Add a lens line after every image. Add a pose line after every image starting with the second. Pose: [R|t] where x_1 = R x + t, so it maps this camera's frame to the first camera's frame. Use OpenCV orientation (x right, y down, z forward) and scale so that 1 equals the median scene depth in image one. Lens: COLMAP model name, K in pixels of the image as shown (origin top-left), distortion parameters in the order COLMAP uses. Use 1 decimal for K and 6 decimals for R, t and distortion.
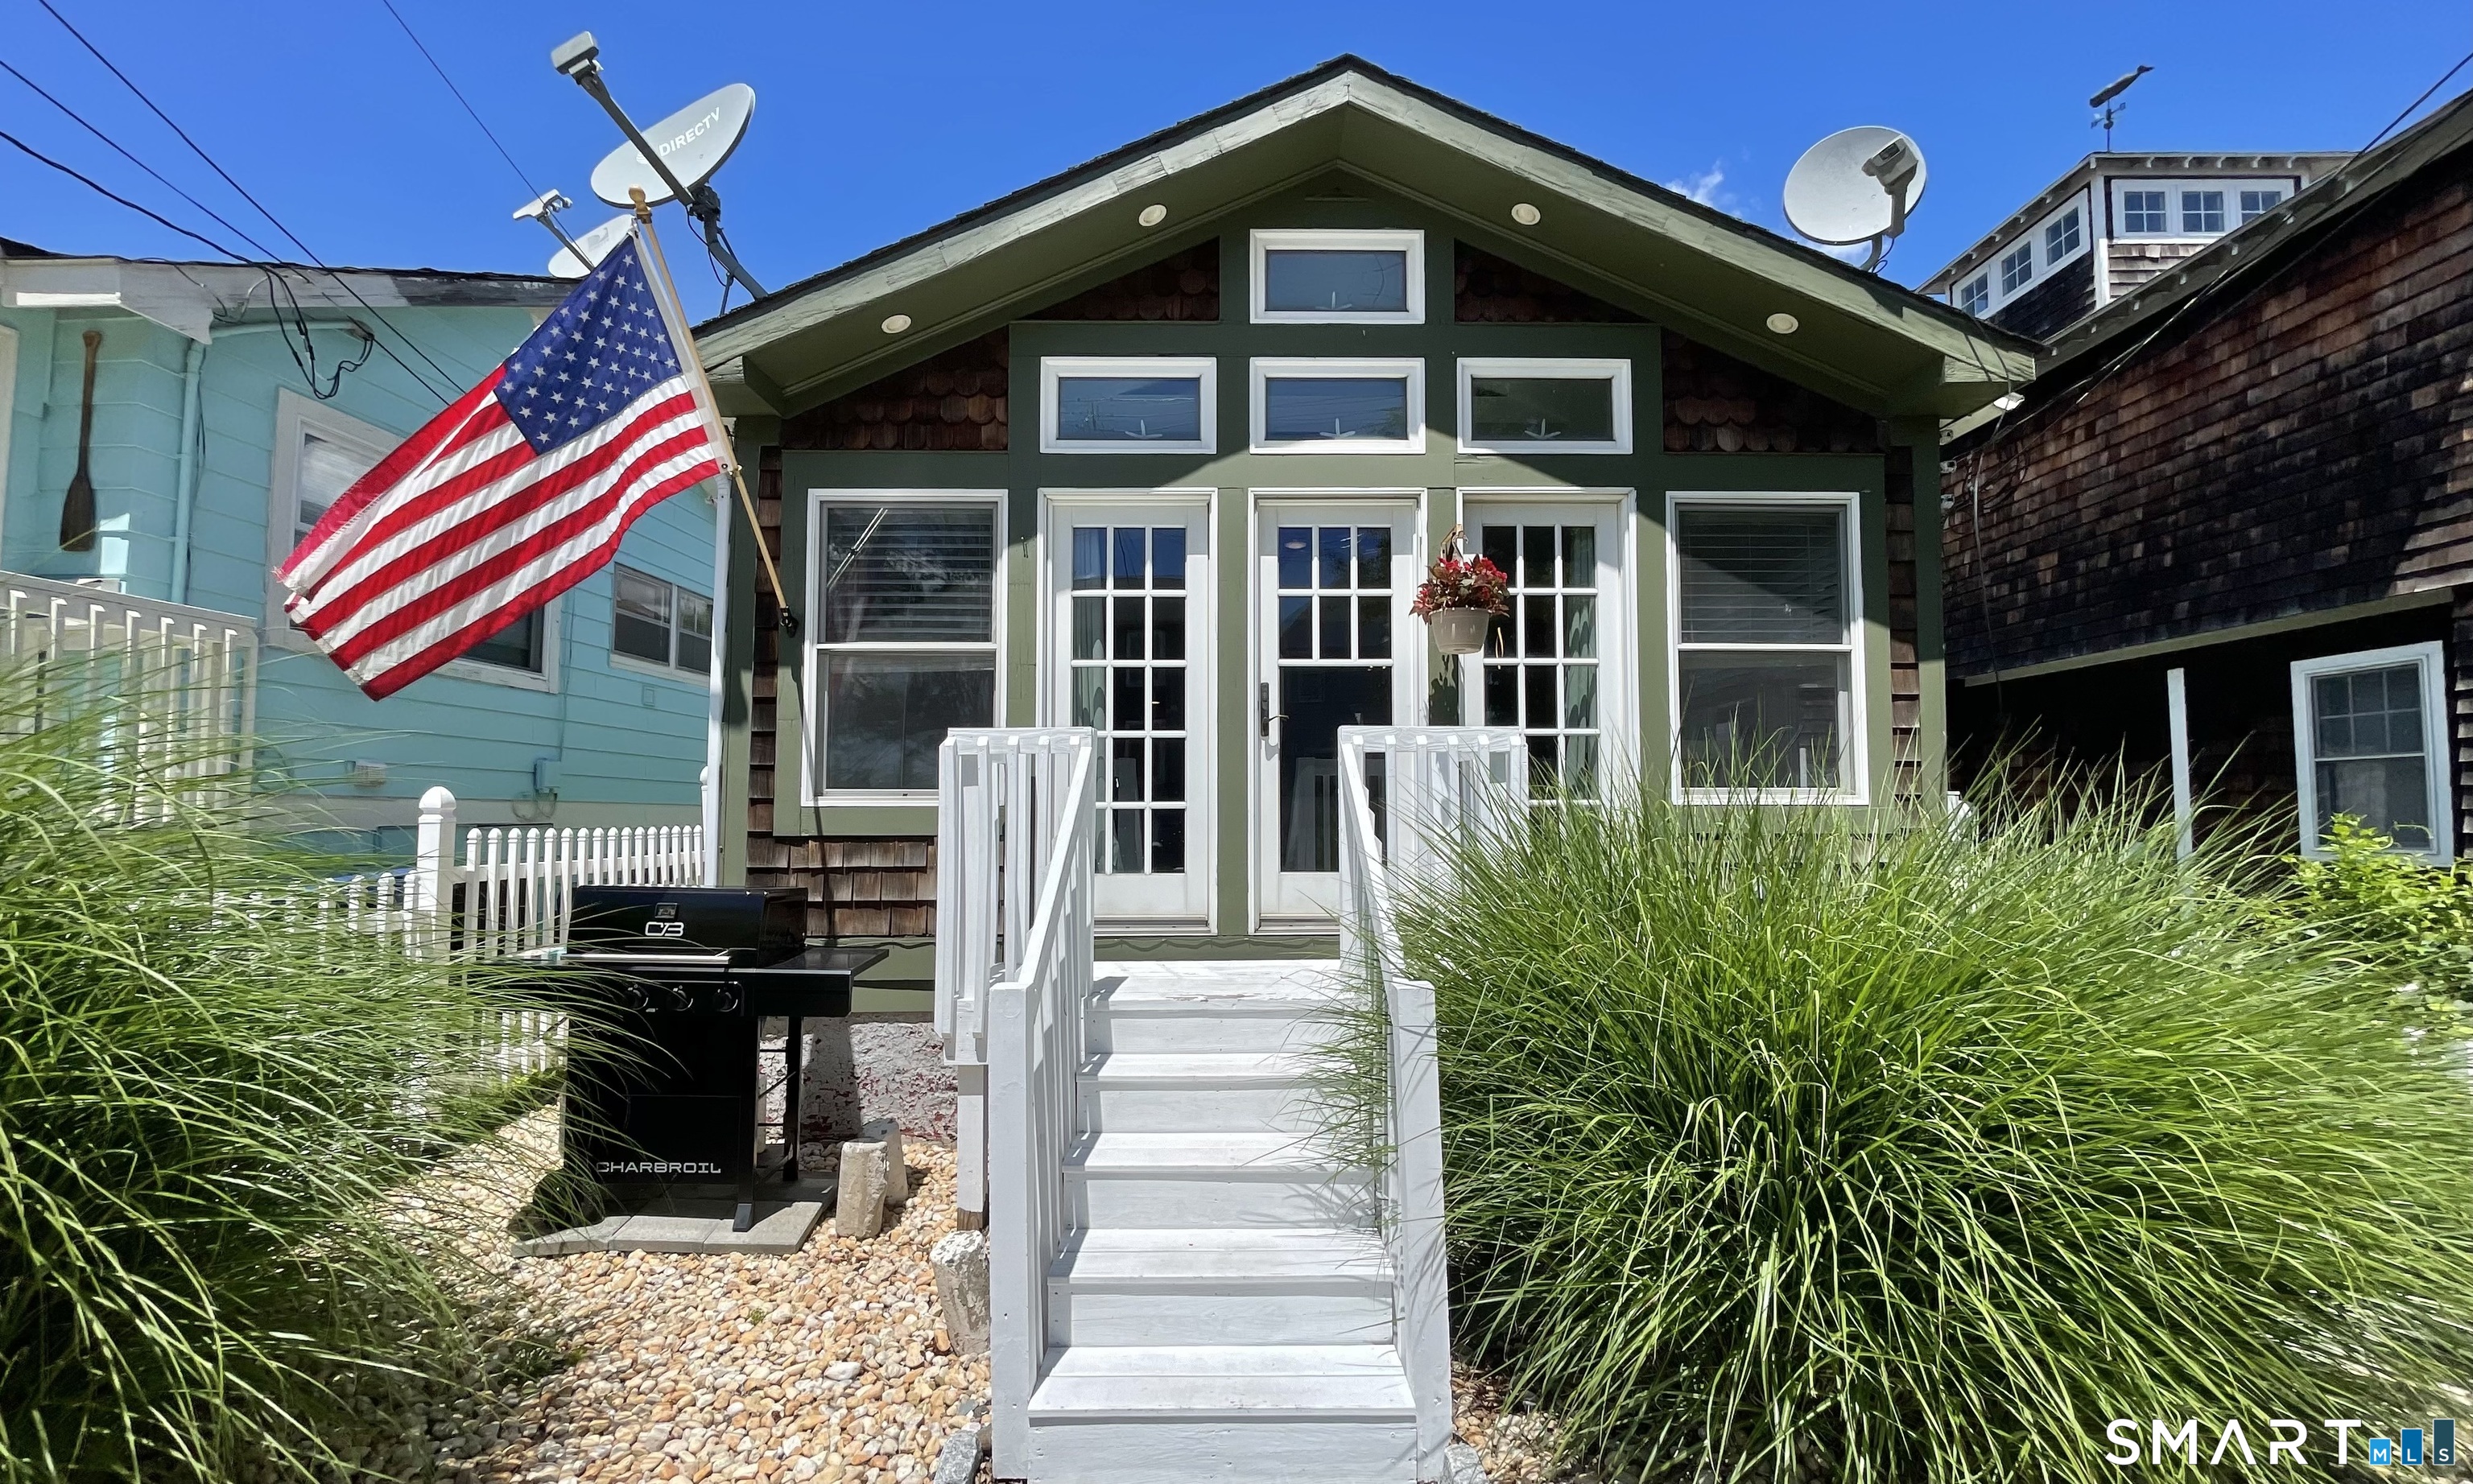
lens RADIAL K [[1028.1, 0, 1222.4], [0, 1028.1, 770.5], [0, 0, 1]] dist [0.001952, 0.000450]
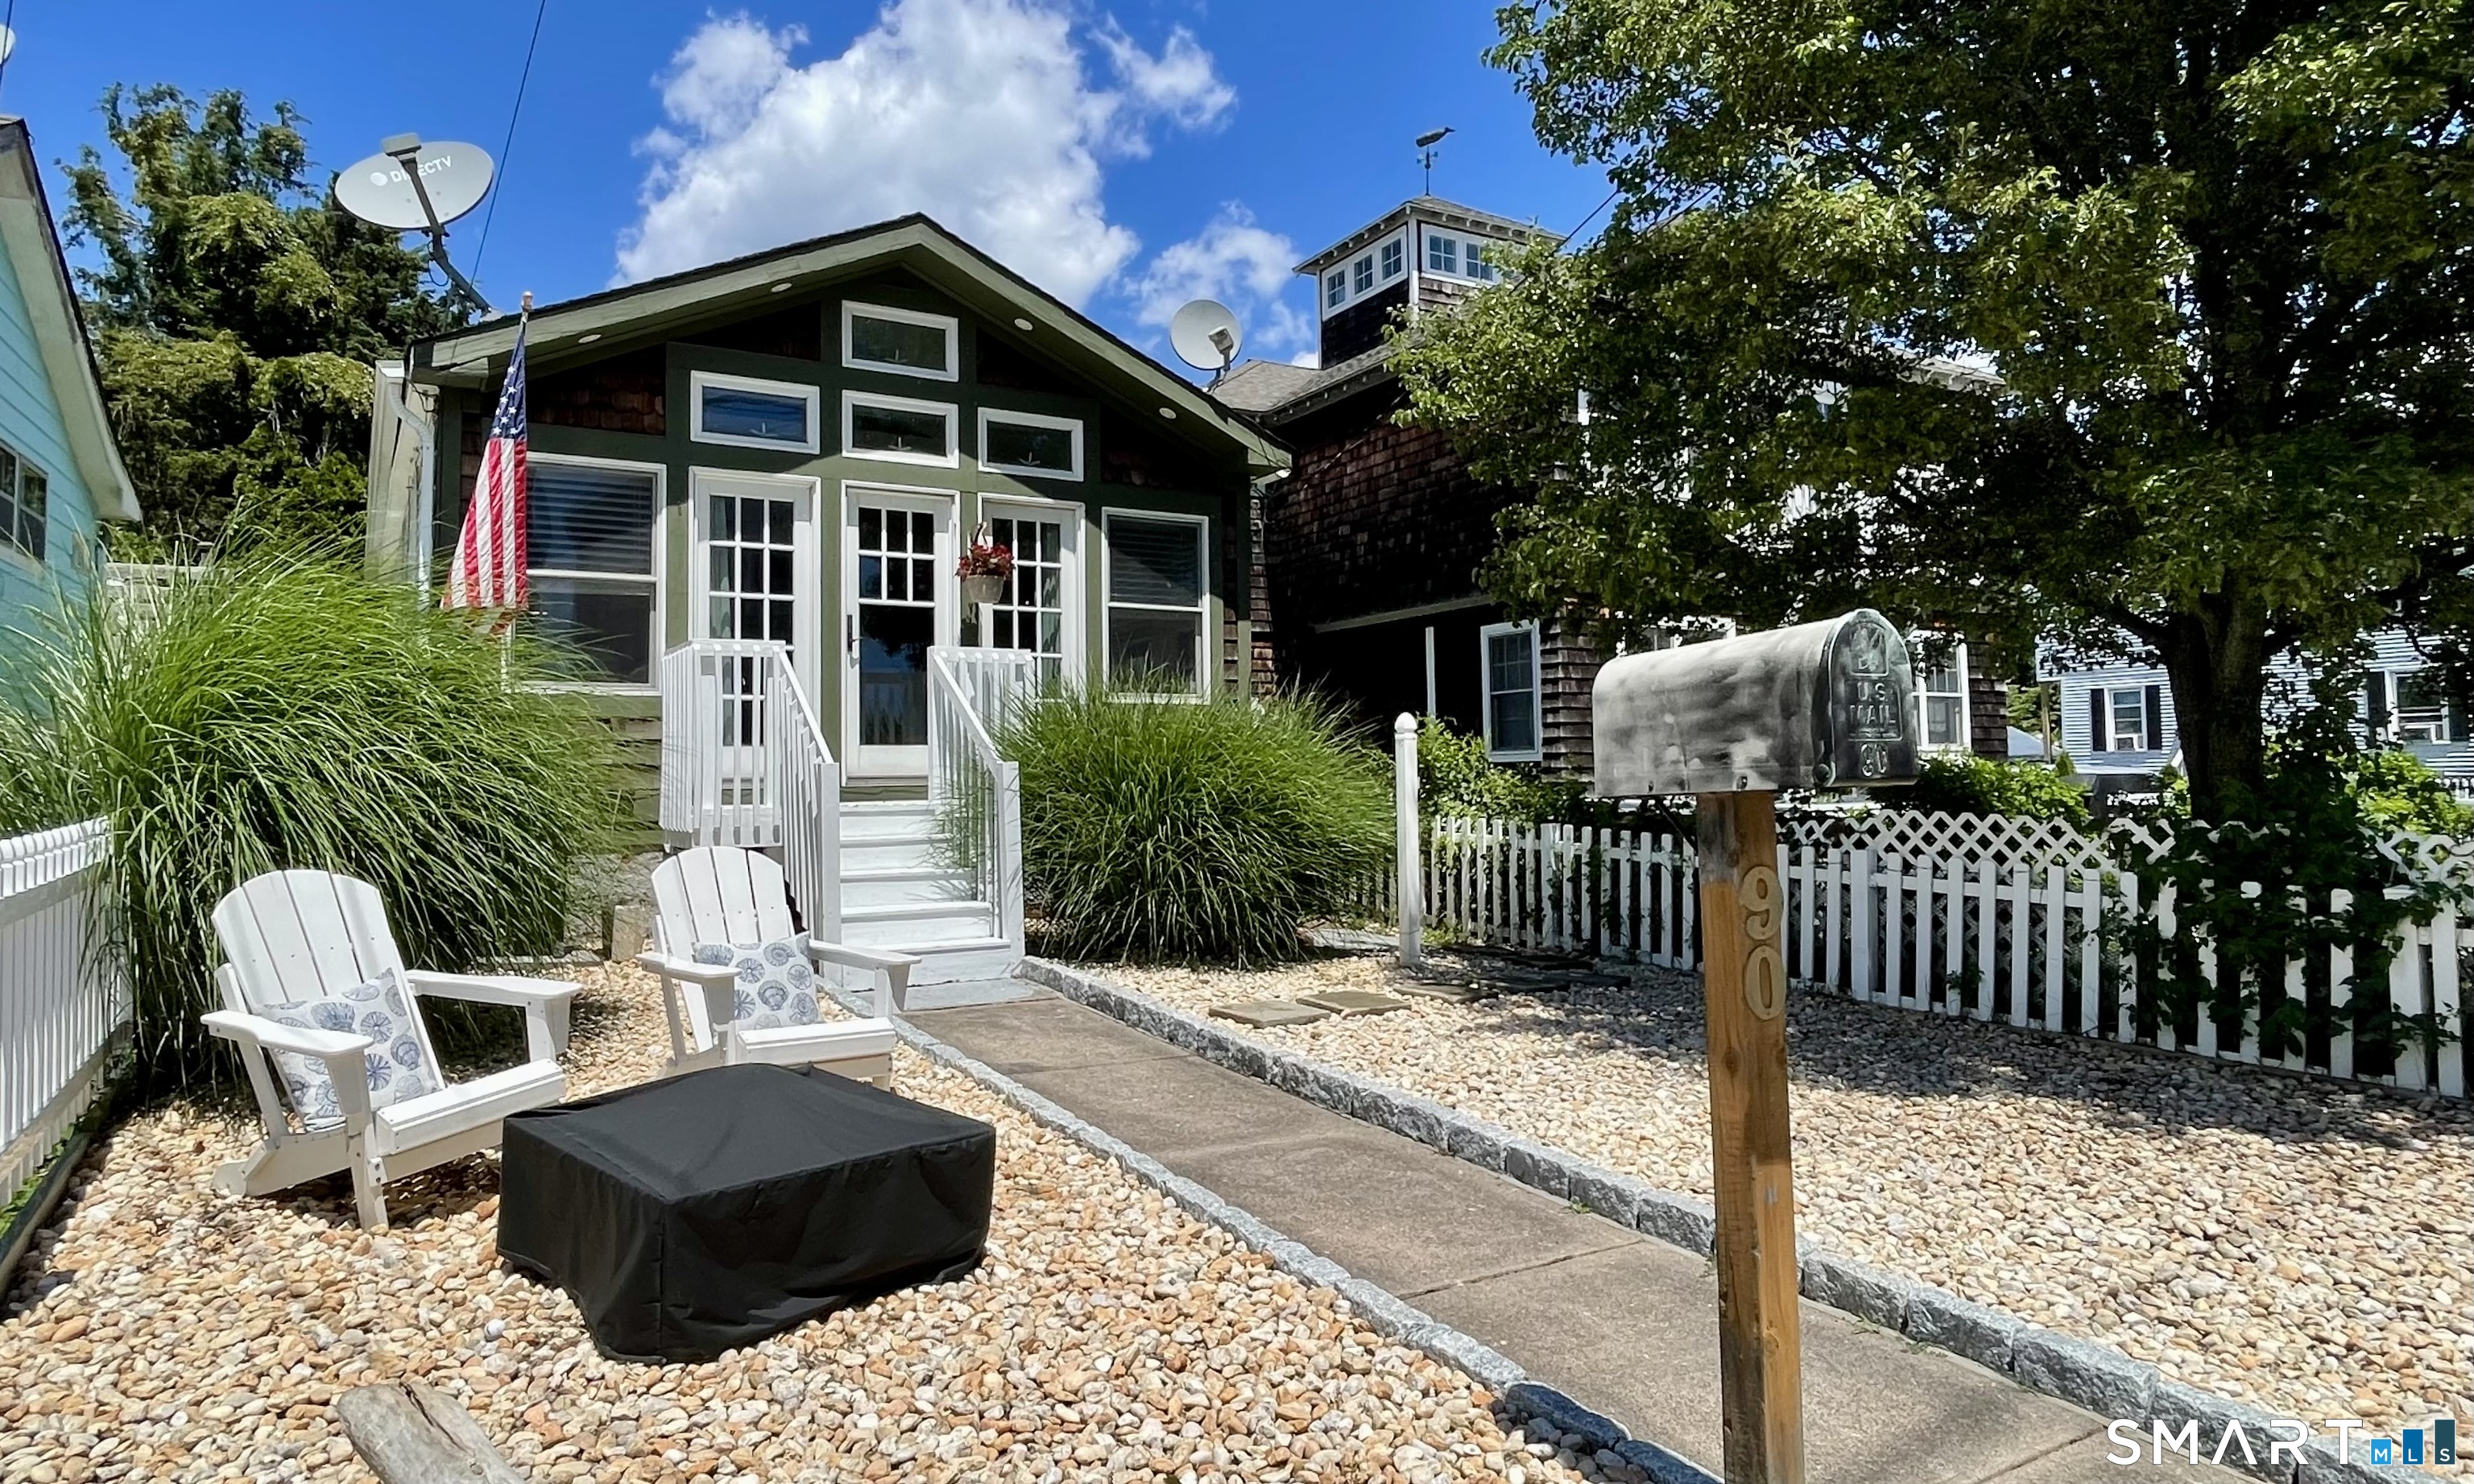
lens RADIAL K [[1452.2, 0, 1237.0], [0, 1452.2, 742.0], [0, 0, 1]] dist [0.000699, -0.000348]
pose [[0.864393, 0.003634, 0.502803, -0.519760], [-0.011457, 0.999857, 0.012470, 0.063982], [-0.502686, -0.016539, 0.864311, -1.059032]]
